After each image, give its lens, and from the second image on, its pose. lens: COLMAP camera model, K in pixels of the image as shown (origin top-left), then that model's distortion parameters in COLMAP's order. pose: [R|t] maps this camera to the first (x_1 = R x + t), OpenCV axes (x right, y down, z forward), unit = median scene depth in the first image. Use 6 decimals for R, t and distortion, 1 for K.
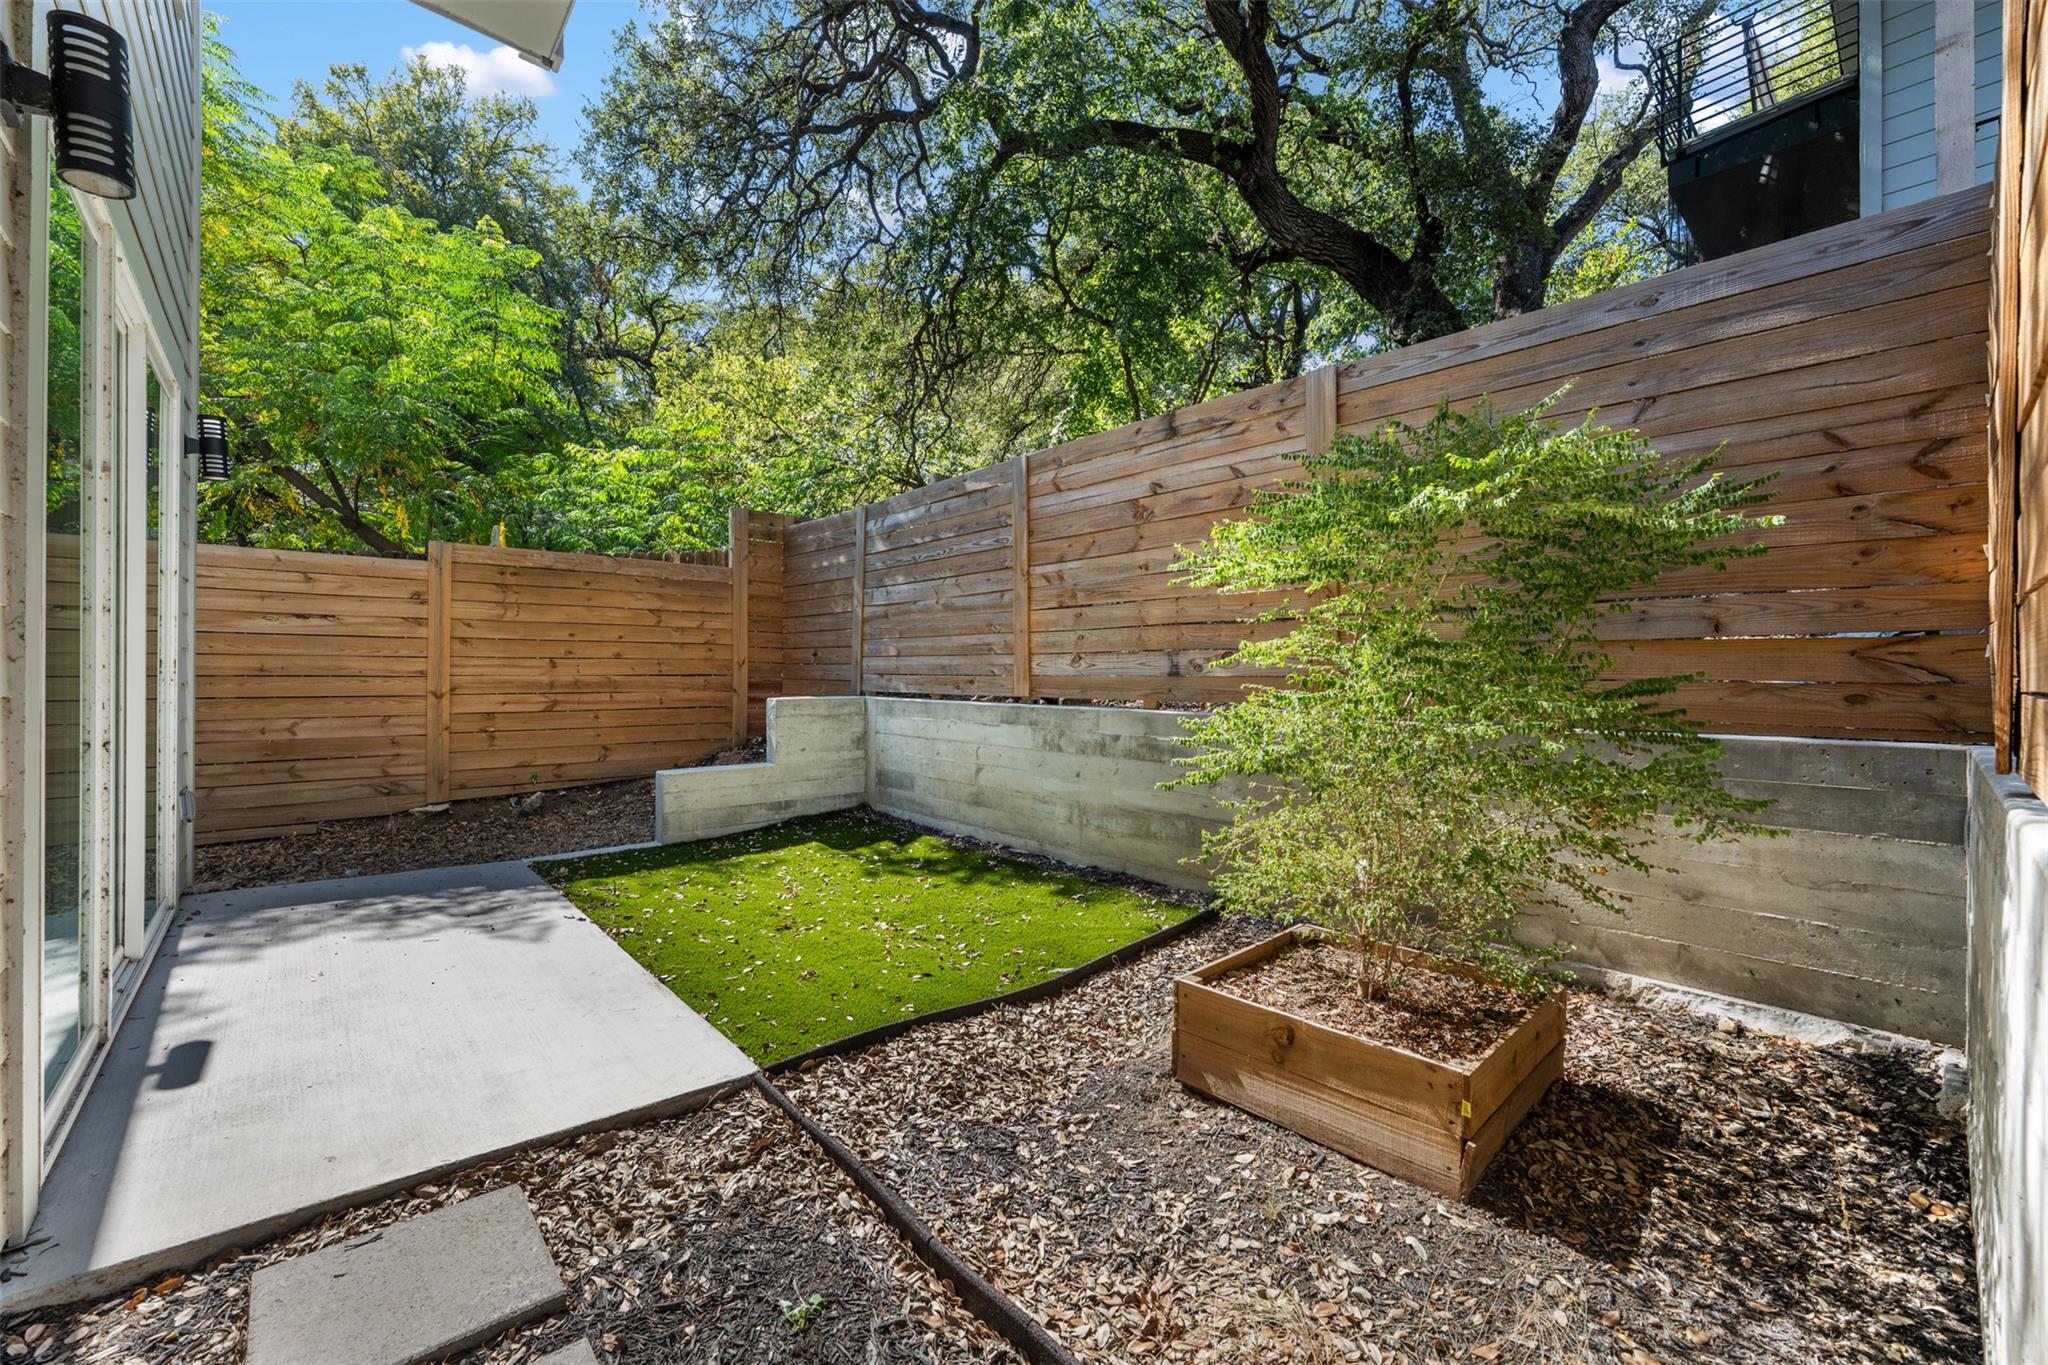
lens RADIAL K [[814.8, 0, 1024.7], [0, 814.8, 678.8], [0, 0, 1]] dist [-0.002115, 0.000262]
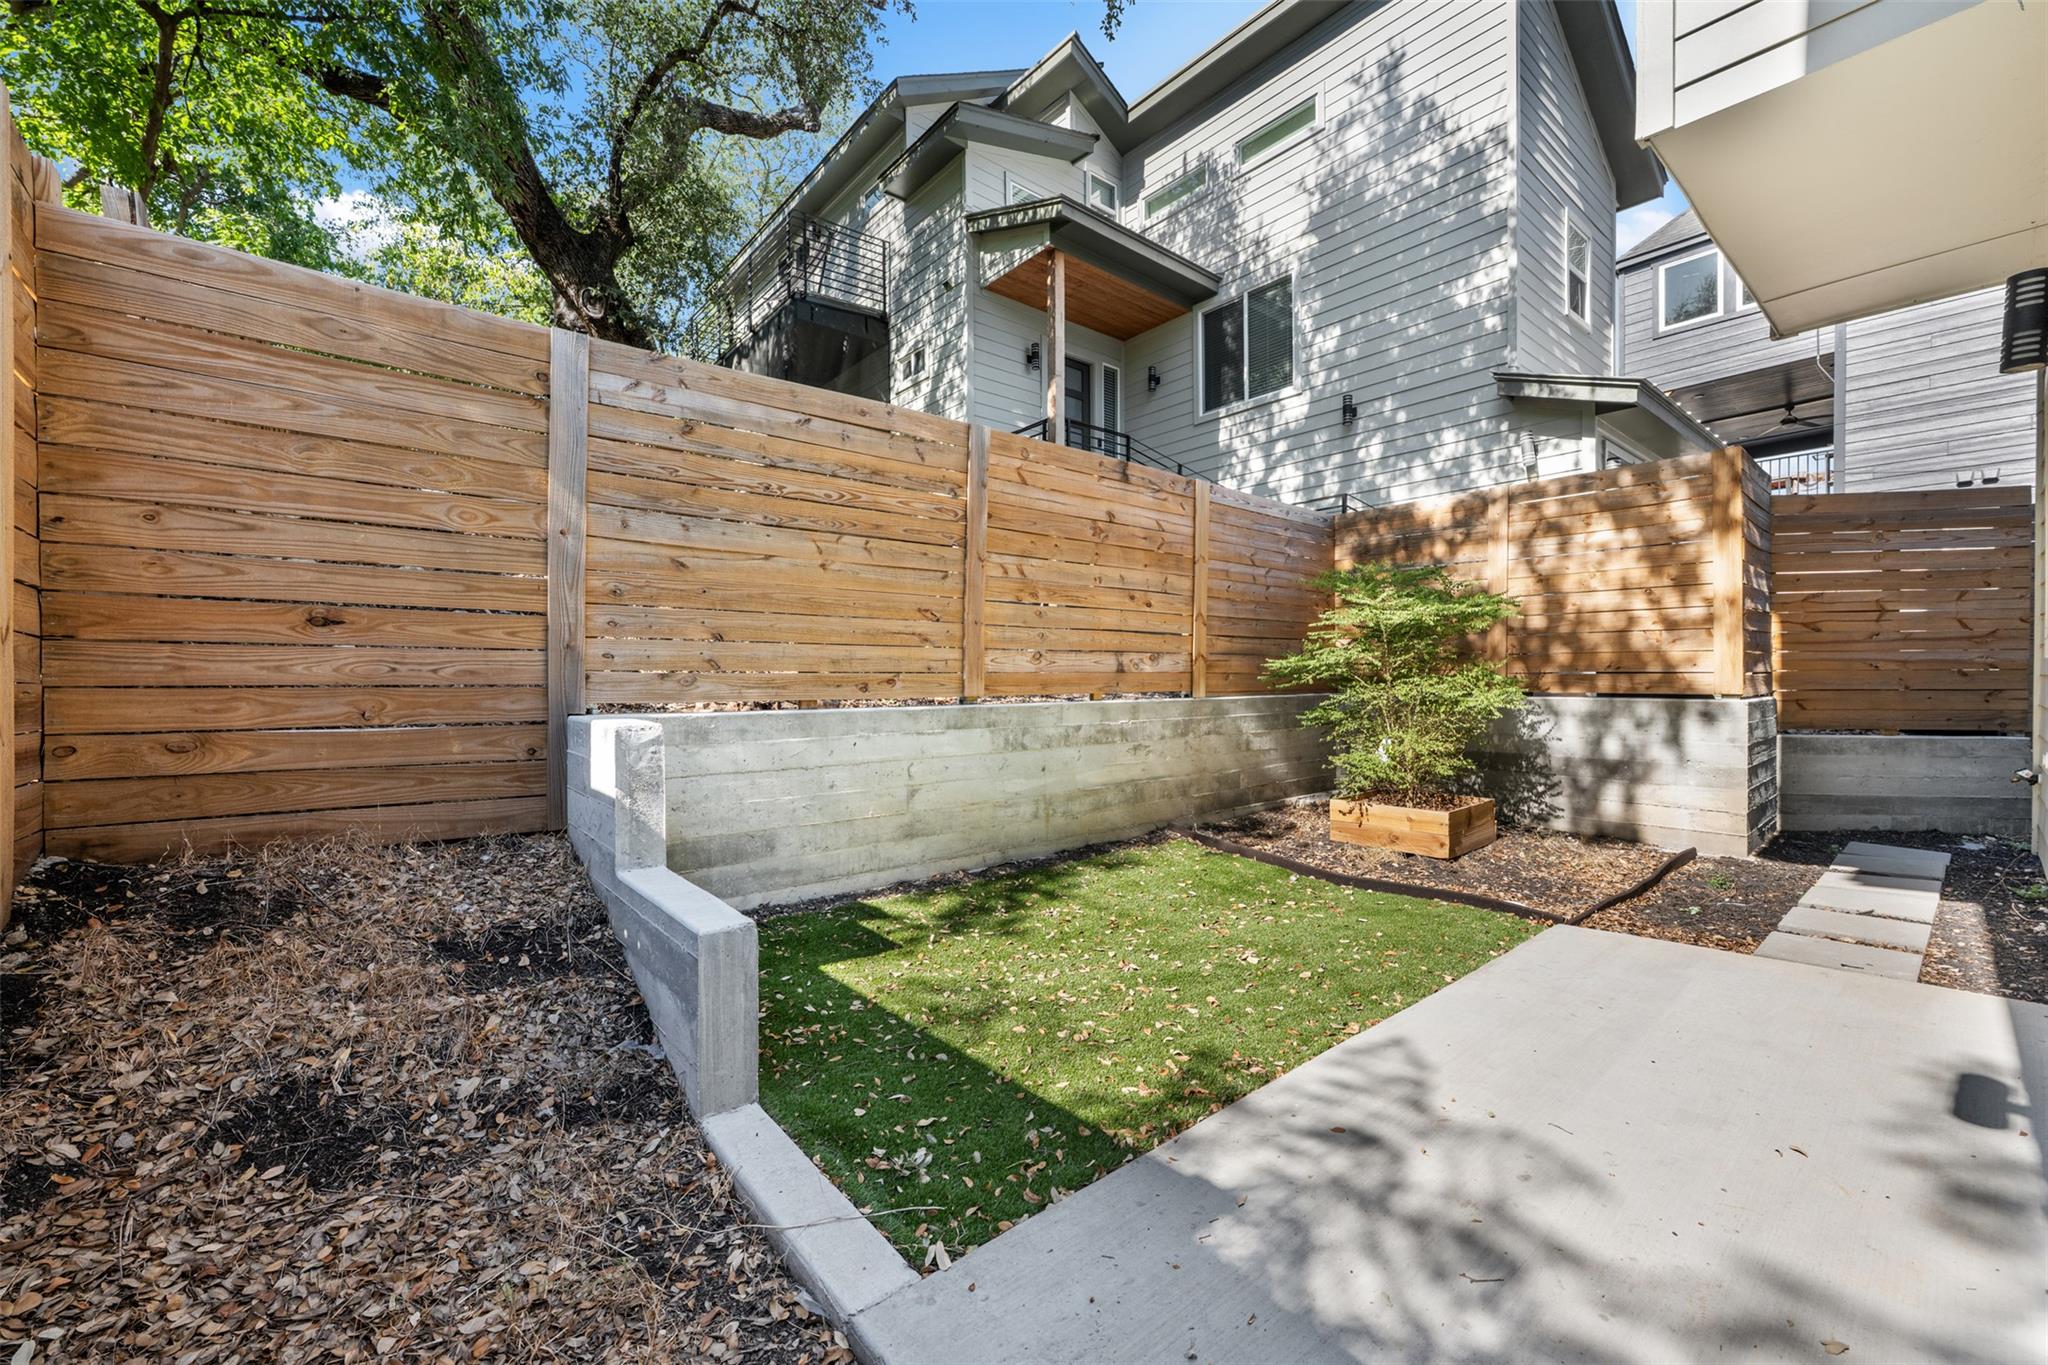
lens RADIAL K [[814.8, 0, 1014.9], [0, 814.8, 680.4], [0, 0, 1]] dist [-0.002115, 0.000262]
pose [[0.034590, -0.014851, 0.999291, -0.992798], [0.002683, 0.999887, 0.014767, -0.009431], [-0.999398, 0.002170, 0.034626, 1.034280]]
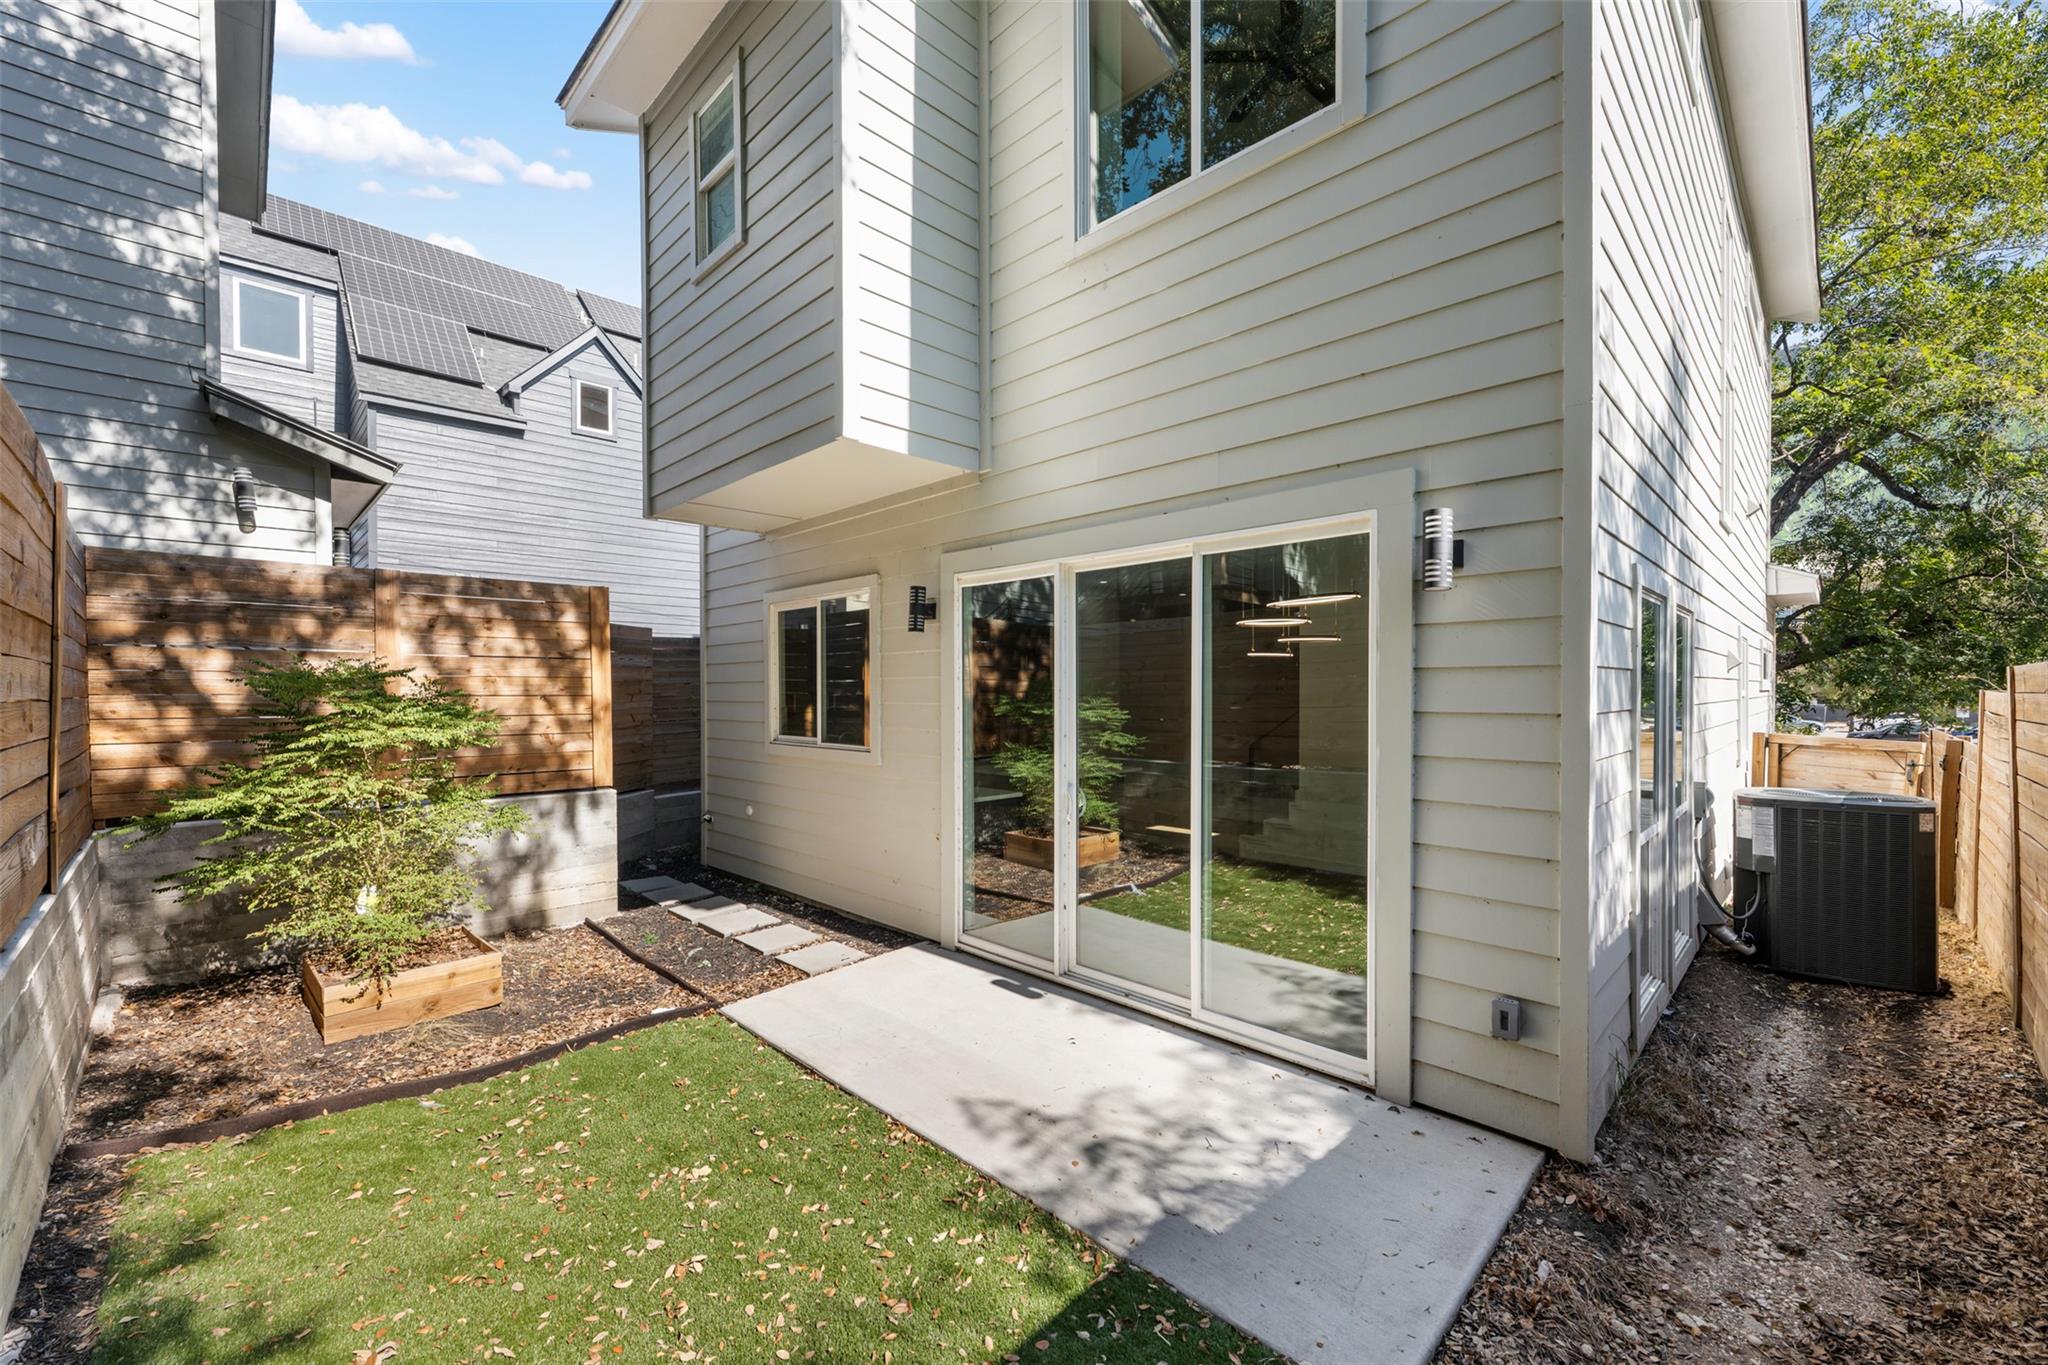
lens RADIAL K [[814.8, 0, 1016.2], [0, 814.8, 690.5], [0, 0, 1]] dist [-0.002115, 0.000262]
pose [[-0.998577, -0.004306, -0.053152, -0.469084], [-0.004180, 0.999988, -0.002485, -0.126250], [0.053162, -0.002259, -0.998583, 1.514861]]
